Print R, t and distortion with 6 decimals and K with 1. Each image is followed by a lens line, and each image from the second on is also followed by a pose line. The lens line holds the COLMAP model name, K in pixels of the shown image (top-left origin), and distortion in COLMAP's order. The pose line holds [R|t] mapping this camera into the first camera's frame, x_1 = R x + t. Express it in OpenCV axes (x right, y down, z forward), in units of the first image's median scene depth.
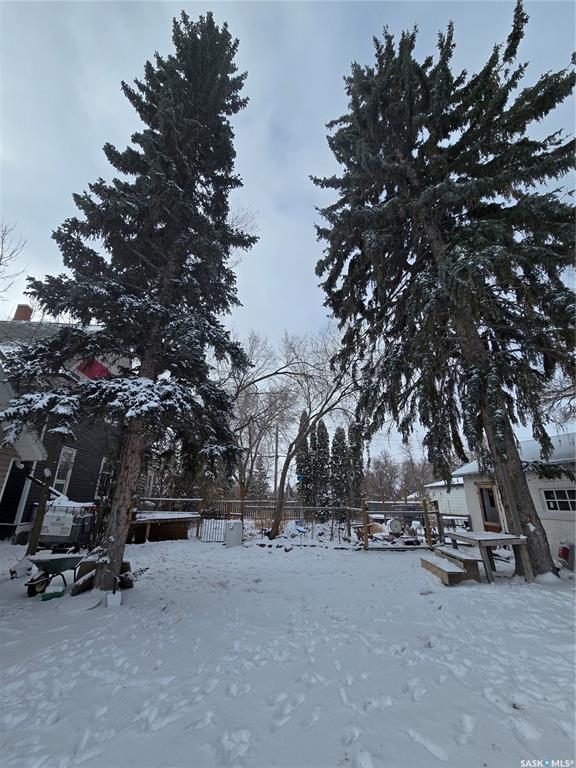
lens RADIAL K [[314.8, 0, 284.4], [0, 314.8, 377.3], [0, 0, 1]] dist [-0.002447, -0.000556]
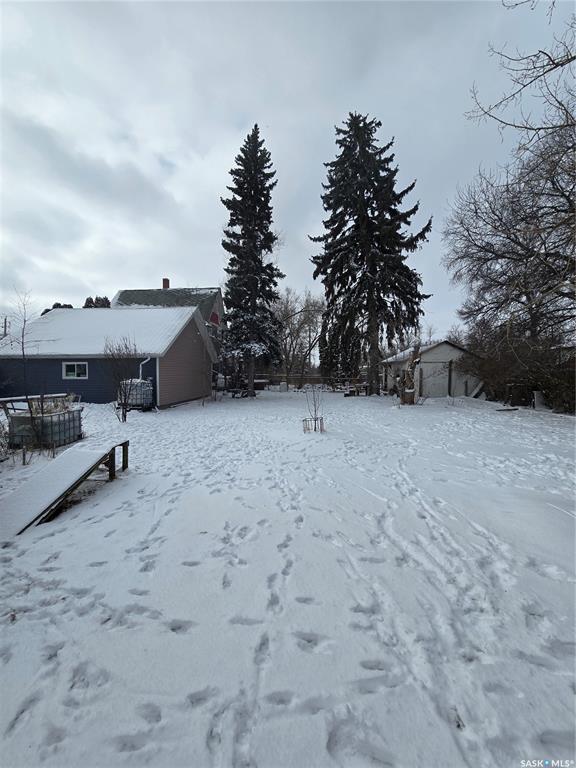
lens RADIAL K [[314.8, 0, 284.4], [0, 314.8, 377.3], [0, 0, 1]] dist [-0.002447, -0.000556]
pose [[0.989518, -0.019364, -0.143104, 0.183699], [0.072921, 0.922345, 0.379423, -0.500329], [0.124644, -0.385881, 0.914090, -1.196805]]
